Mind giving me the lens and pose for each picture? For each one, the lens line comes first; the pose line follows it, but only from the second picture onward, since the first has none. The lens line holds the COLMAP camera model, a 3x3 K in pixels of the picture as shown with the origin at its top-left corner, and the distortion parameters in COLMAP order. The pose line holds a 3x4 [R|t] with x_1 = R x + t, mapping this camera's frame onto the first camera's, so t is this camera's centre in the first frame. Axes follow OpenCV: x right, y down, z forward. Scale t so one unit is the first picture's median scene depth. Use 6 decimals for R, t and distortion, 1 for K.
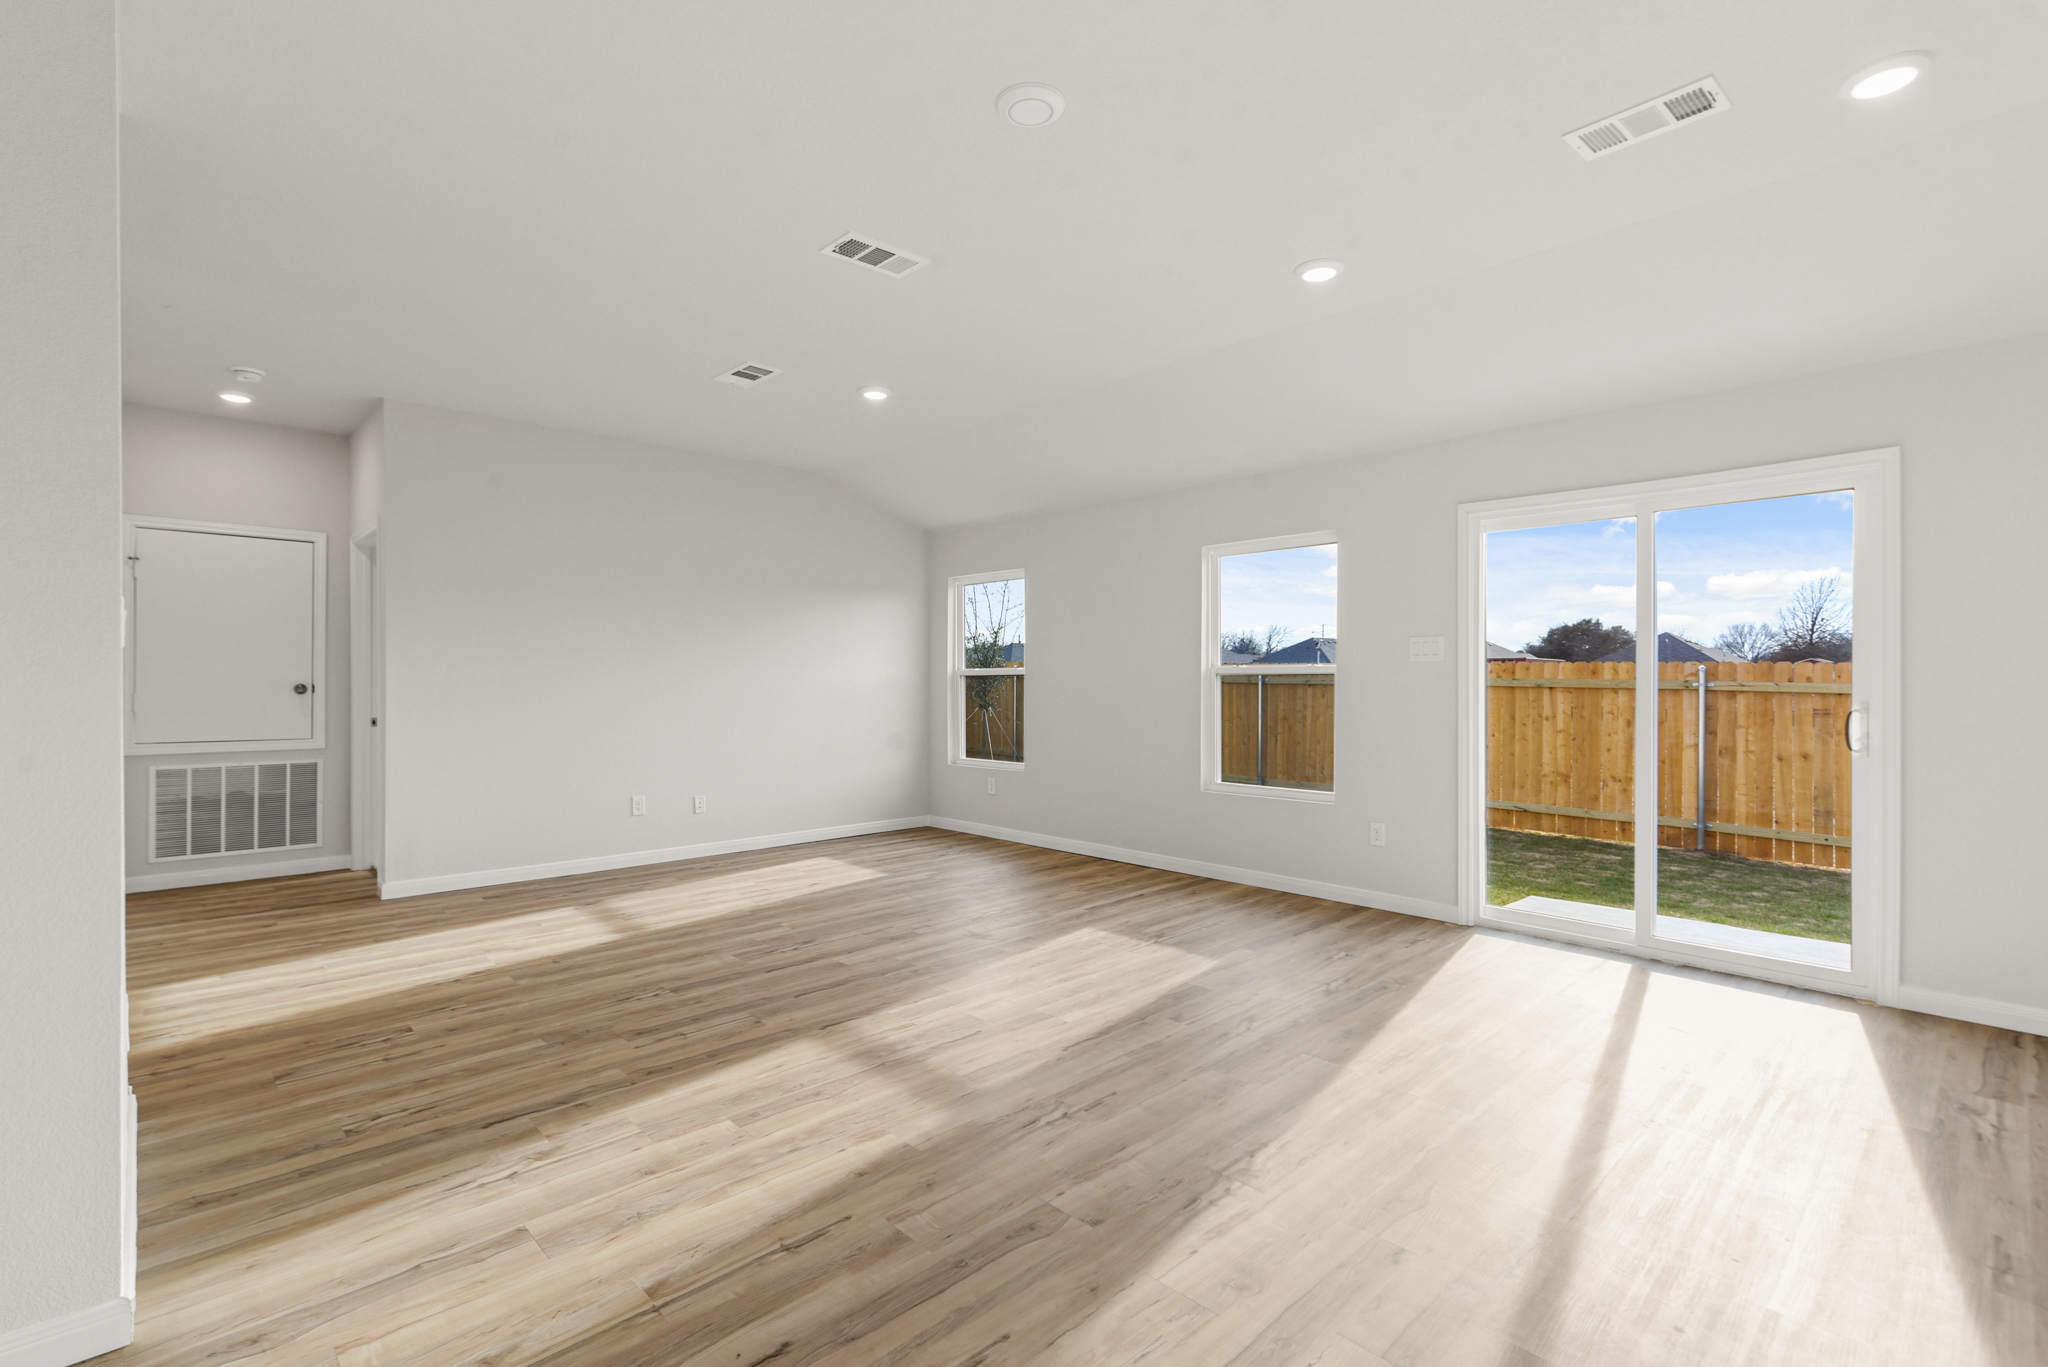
lens RADIAL K [[928.2, 0, 1012.3], [0, 928.2, 677.4], [0, 0, 1]] dist [-0.000213, 0.000007]
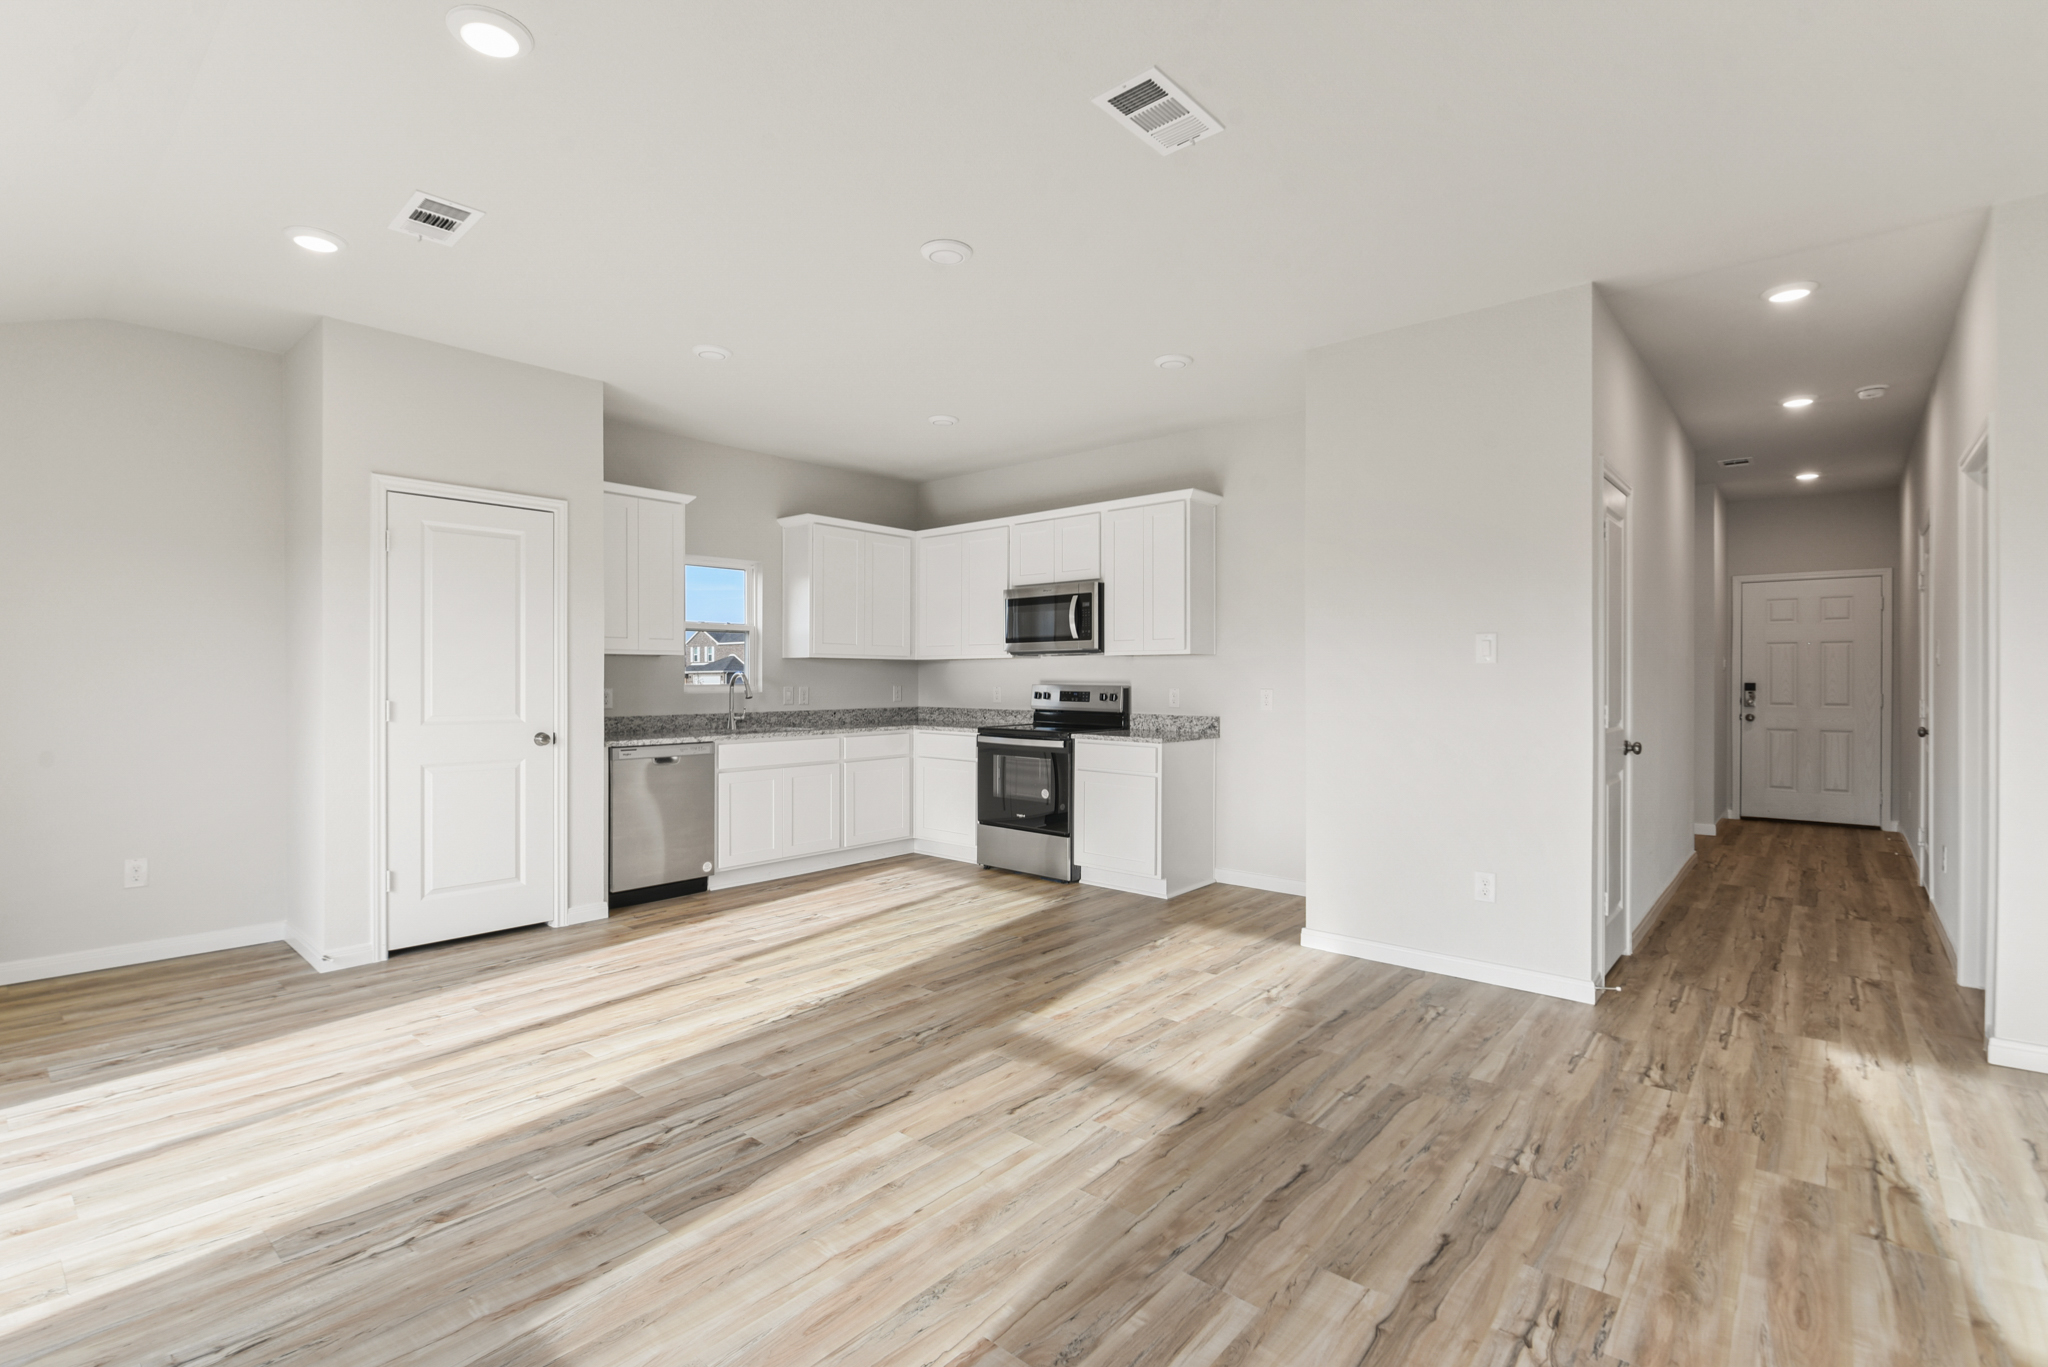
lens RADIAL K [[939.4, 0, 1006.0], [0, 939.4, 683.1], [0, 0, 1]] dist [-0.001563, -0.007466]
pose [[-0.995438, -0.000626, -0.095405, 0.046570], [-0.001220, 0.999980, 0.006162, -0.004082], [0.095399, 0.006250, -0.995419, 1.776025]]
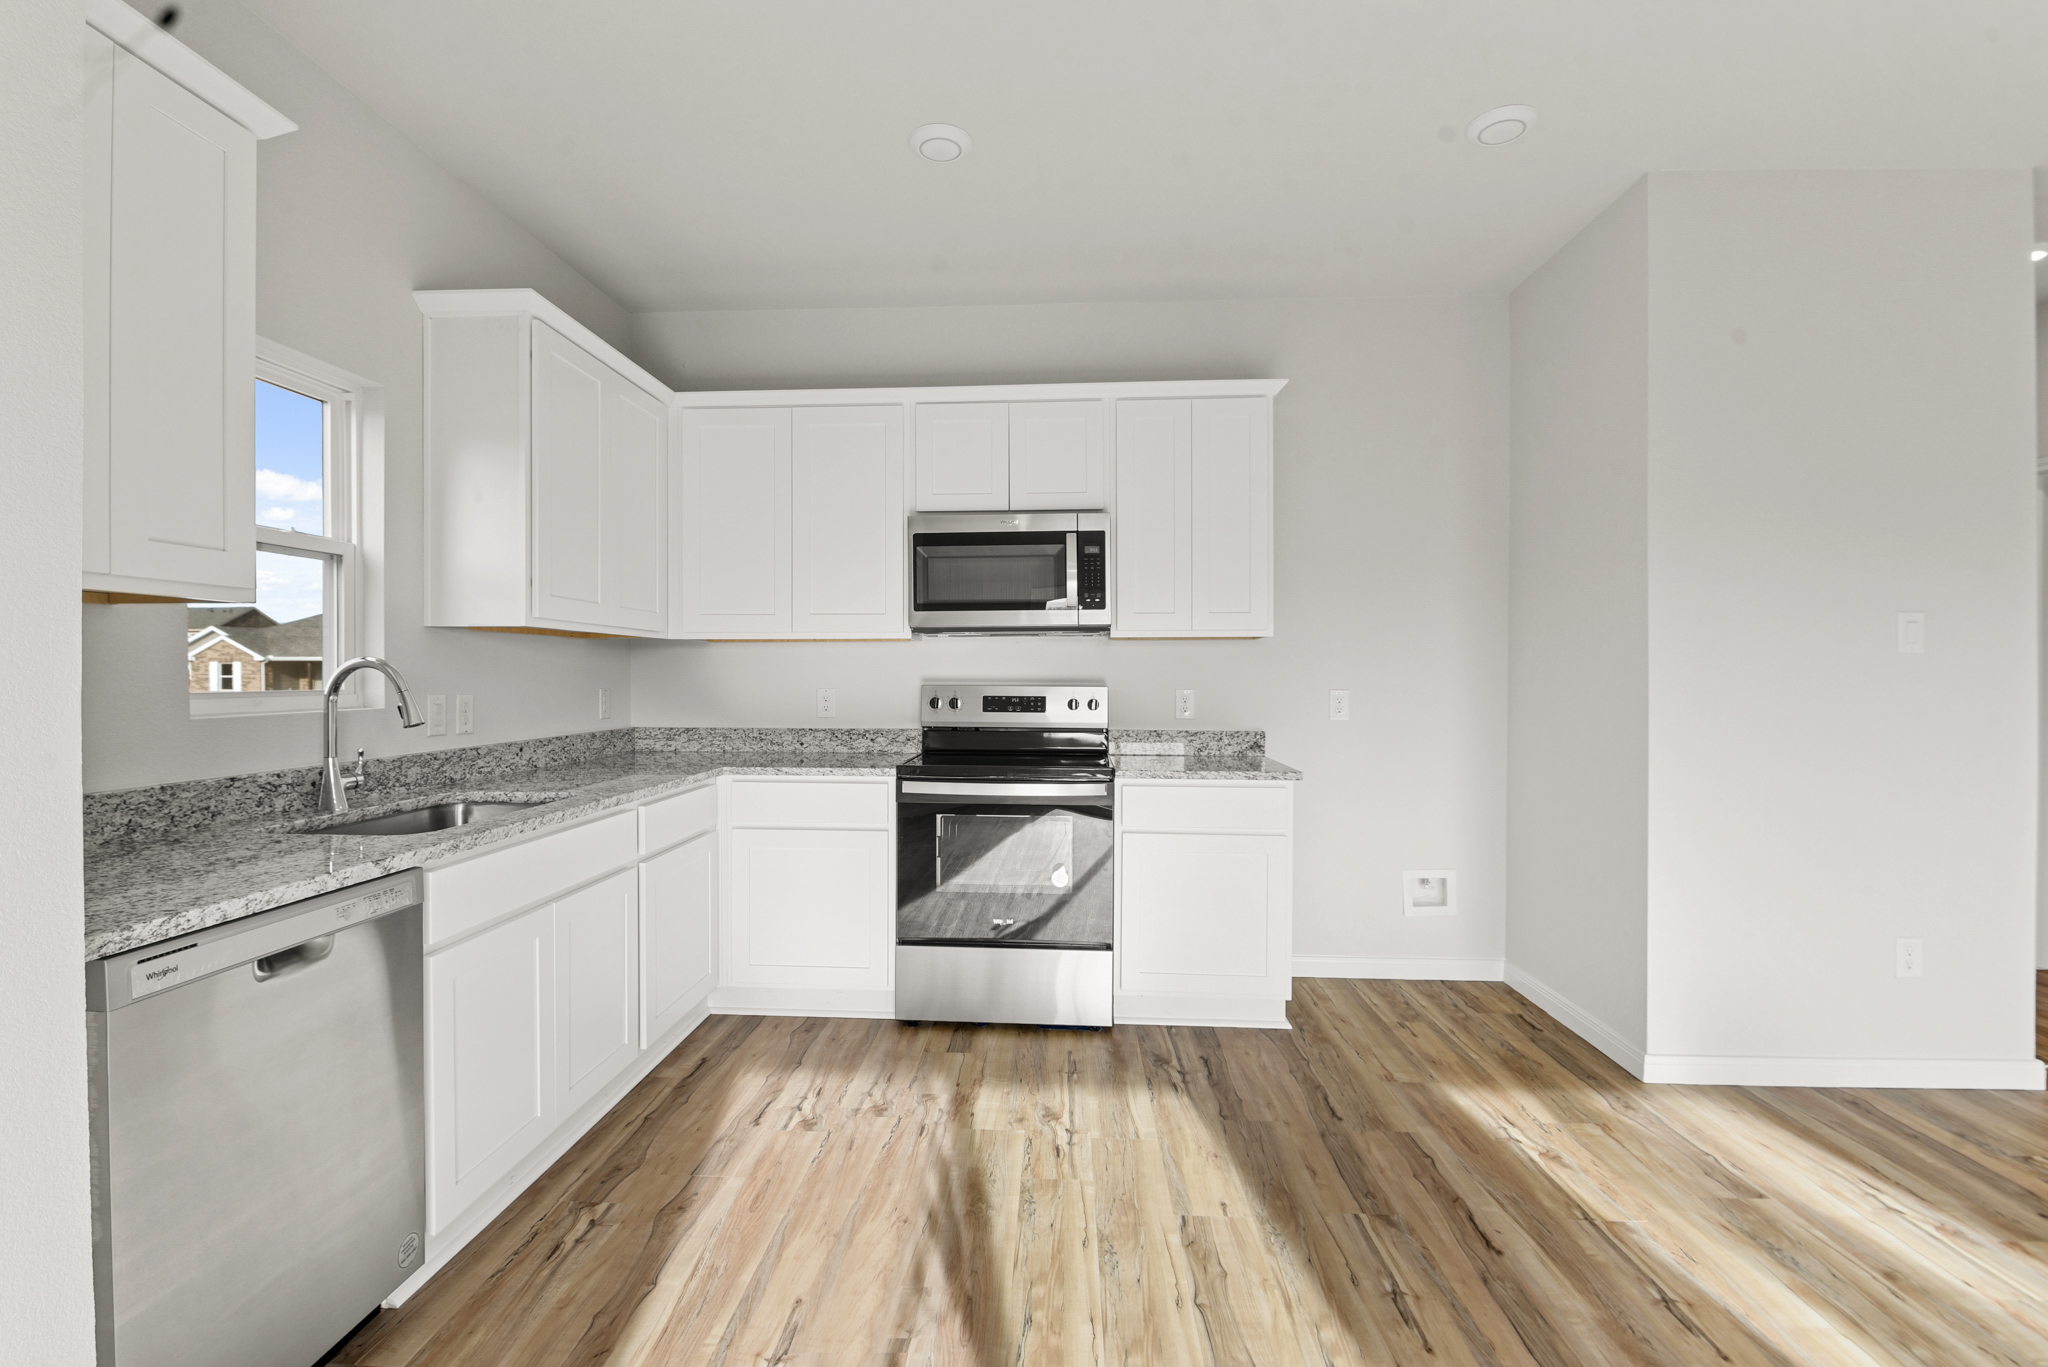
lens RADIAL K [[939.4, 0, 1006.0], [0, 939.4, 683.1], [0, 0, 1]] dist [-0.001563, -0.007466]
pose [[-0.726768, 0.004517, -0.686868, 0.516053], [-0.000841, 0.999972, 0.007467, 0.000189], [0.686882, 0.006004, -0.726744, 0.731971]]
